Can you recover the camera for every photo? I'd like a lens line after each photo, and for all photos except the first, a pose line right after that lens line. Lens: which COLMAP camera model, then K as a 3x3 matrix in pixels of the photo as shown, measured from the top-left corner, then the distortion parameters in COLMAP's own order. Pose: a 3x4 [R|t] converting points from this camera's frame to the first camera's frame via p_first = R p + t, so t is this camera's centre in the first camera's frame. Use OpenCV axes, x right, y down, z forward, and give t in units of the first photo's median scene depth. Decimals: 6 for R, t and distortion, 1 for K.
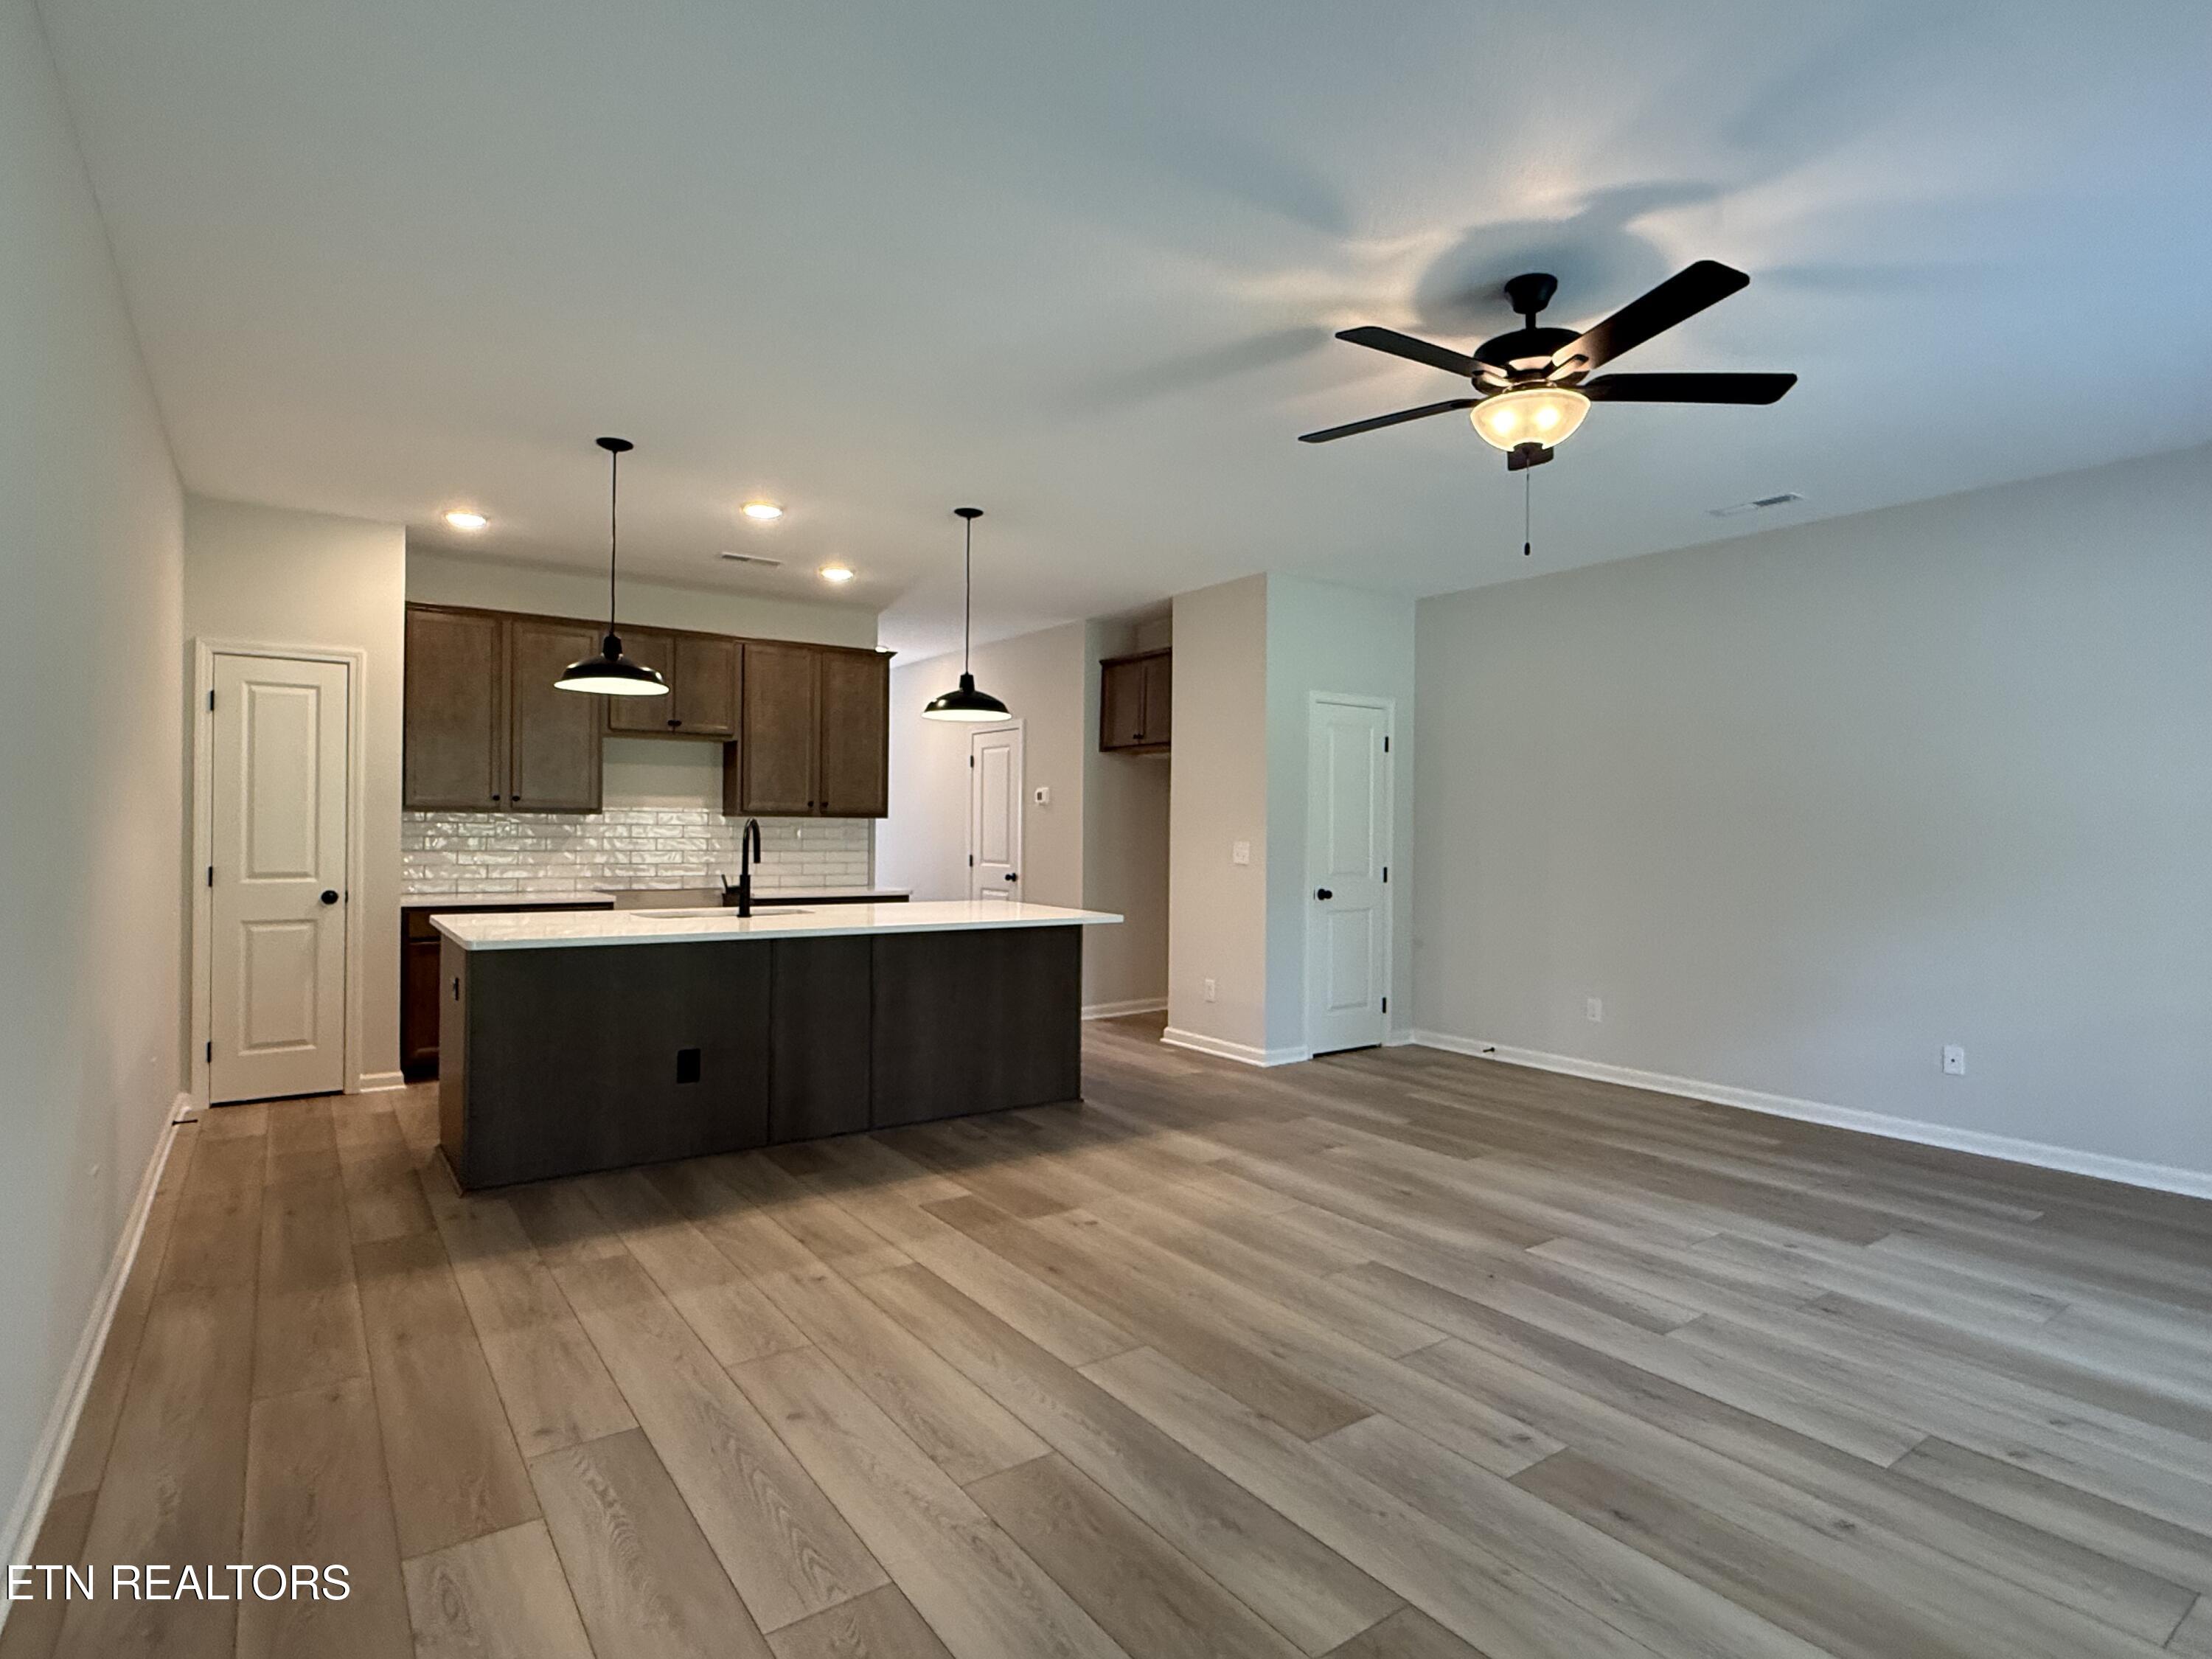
lens RADIAL K [[1138.4, 0, 1106.0], [0, 1138.4, 829.5], [0, 0, 1]] dist [-0.003098, 0.000020]
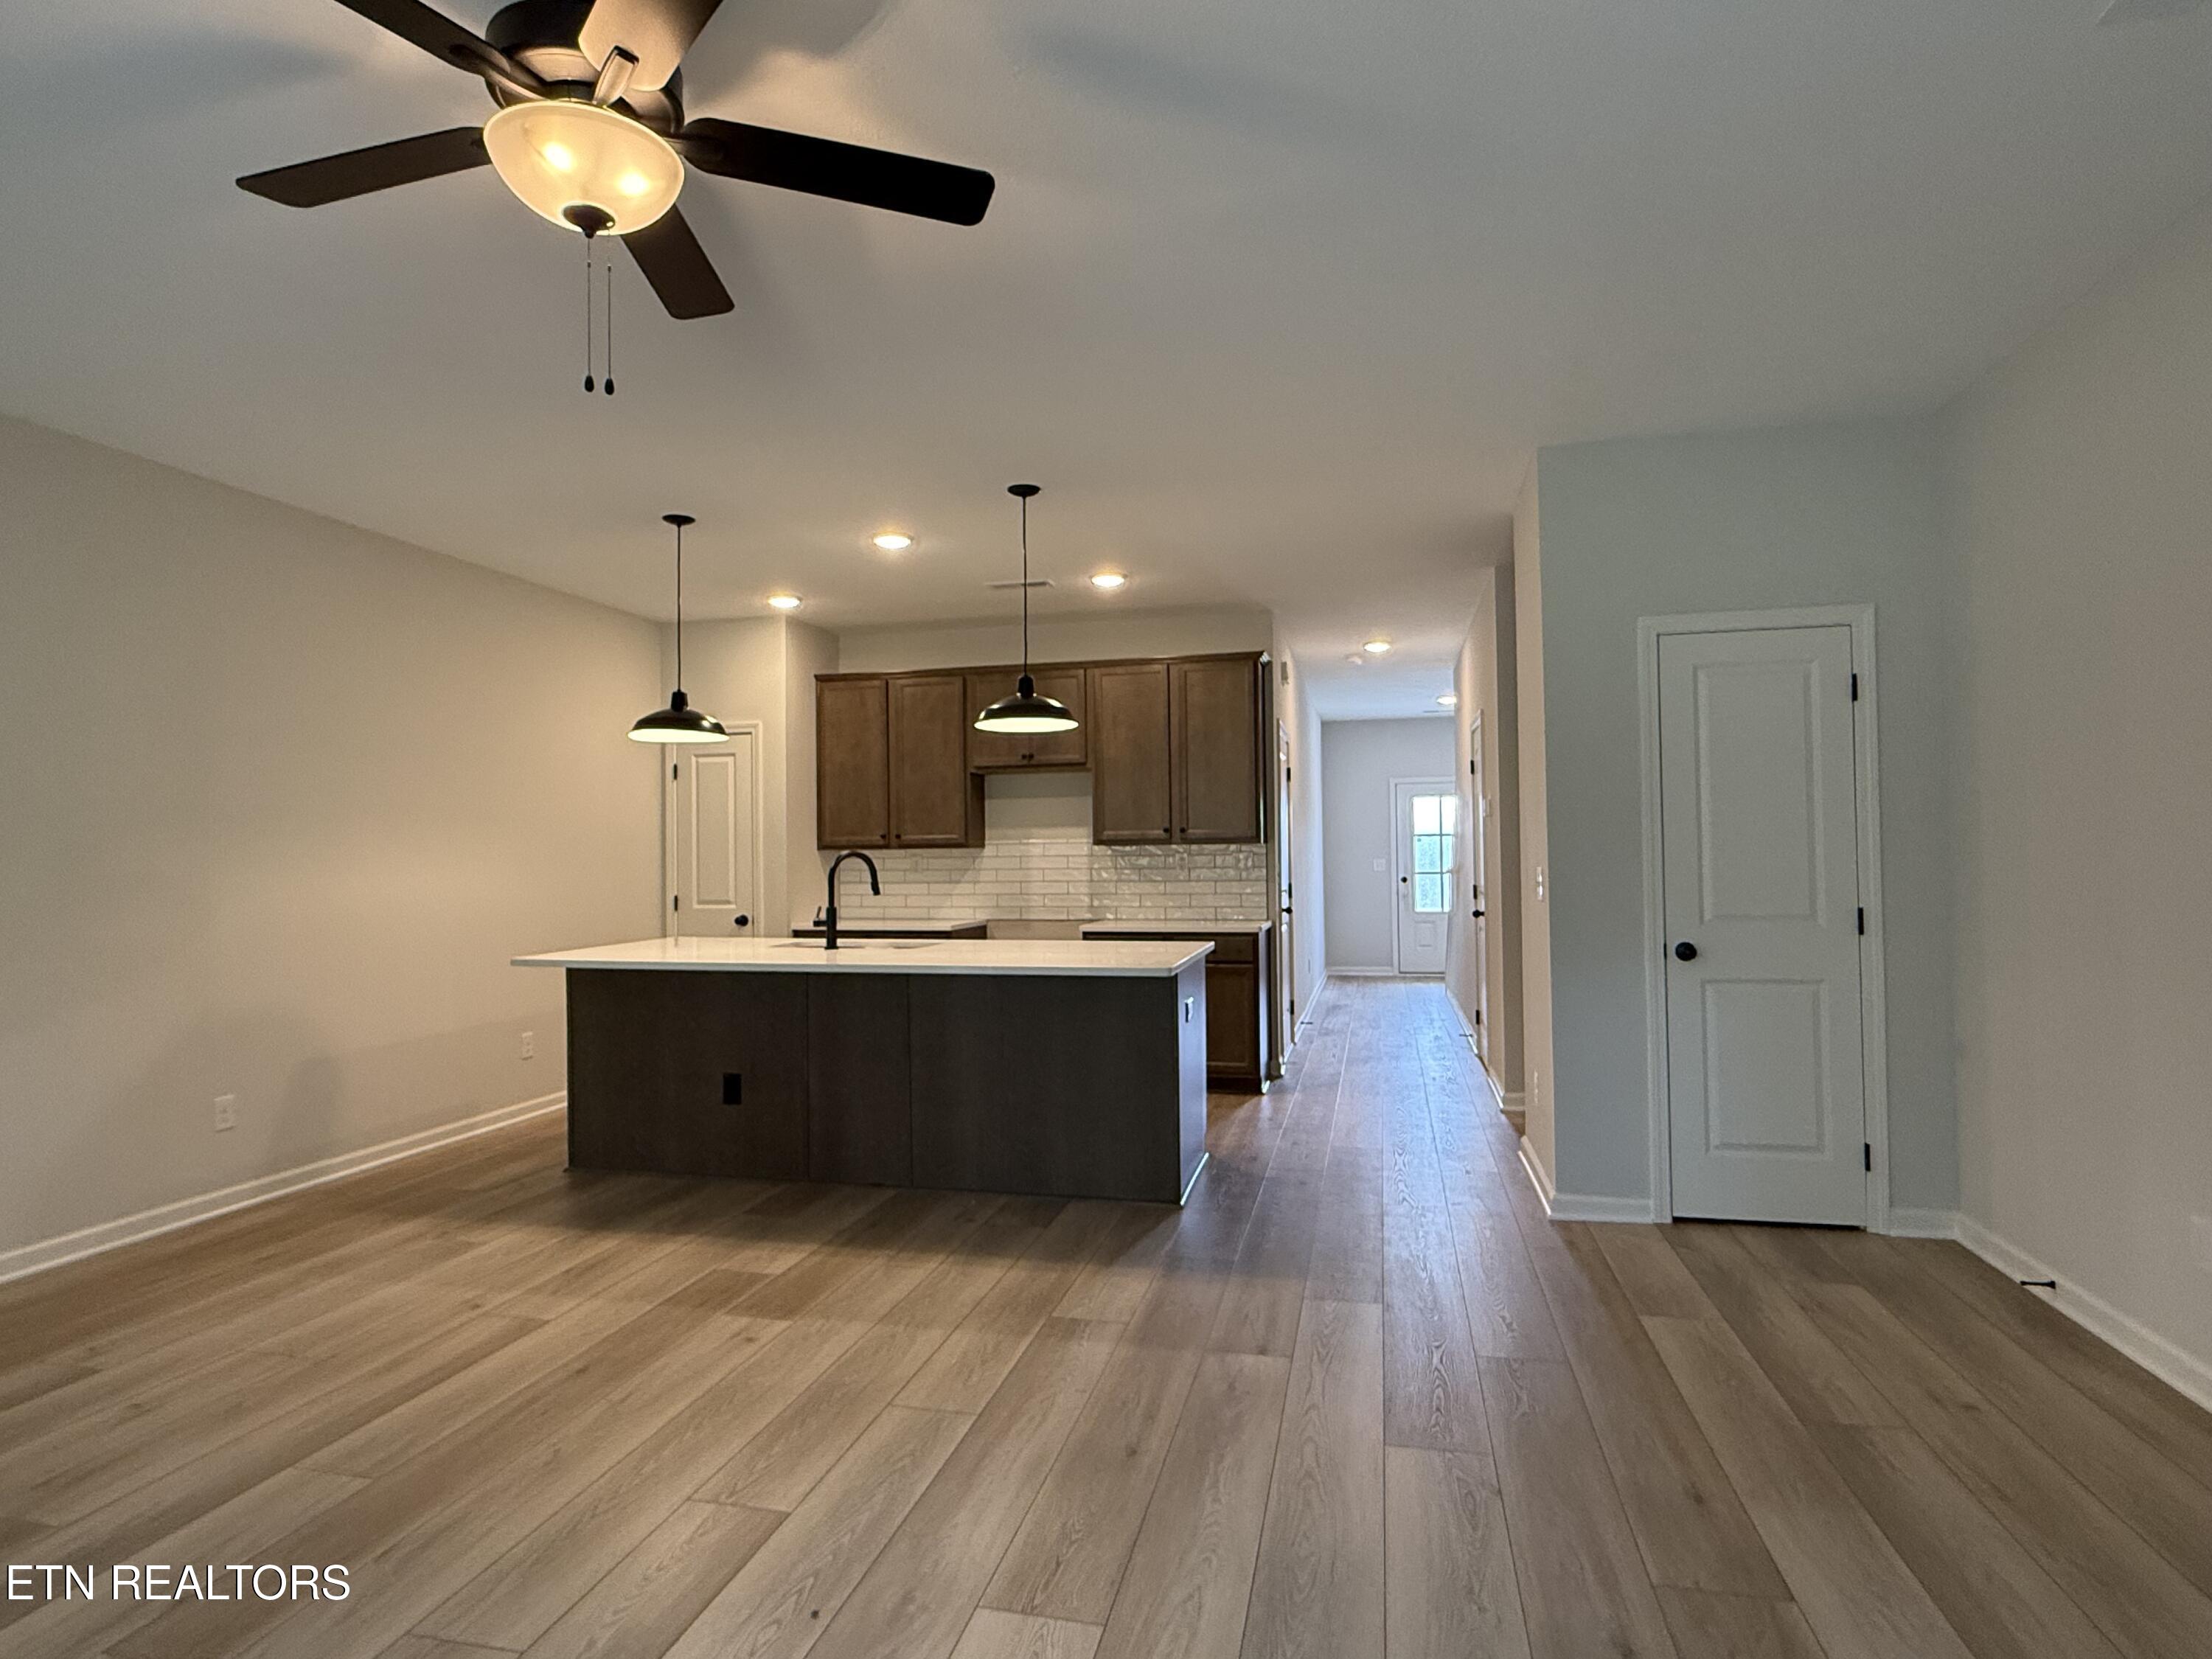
lens RADIAL K [[1181.4, 0, 1106.0], [0, 1181.4, 829.5], [0, 0, 1]] dist [-0.001854, -0.000309]
pose [[0.657808, -0.036023, -0.752324, 0.629613], [0.019756, 0.999337, -0.030576, 0.007781], [0.752926, 0.005250, 0.658084, 0.492352]]
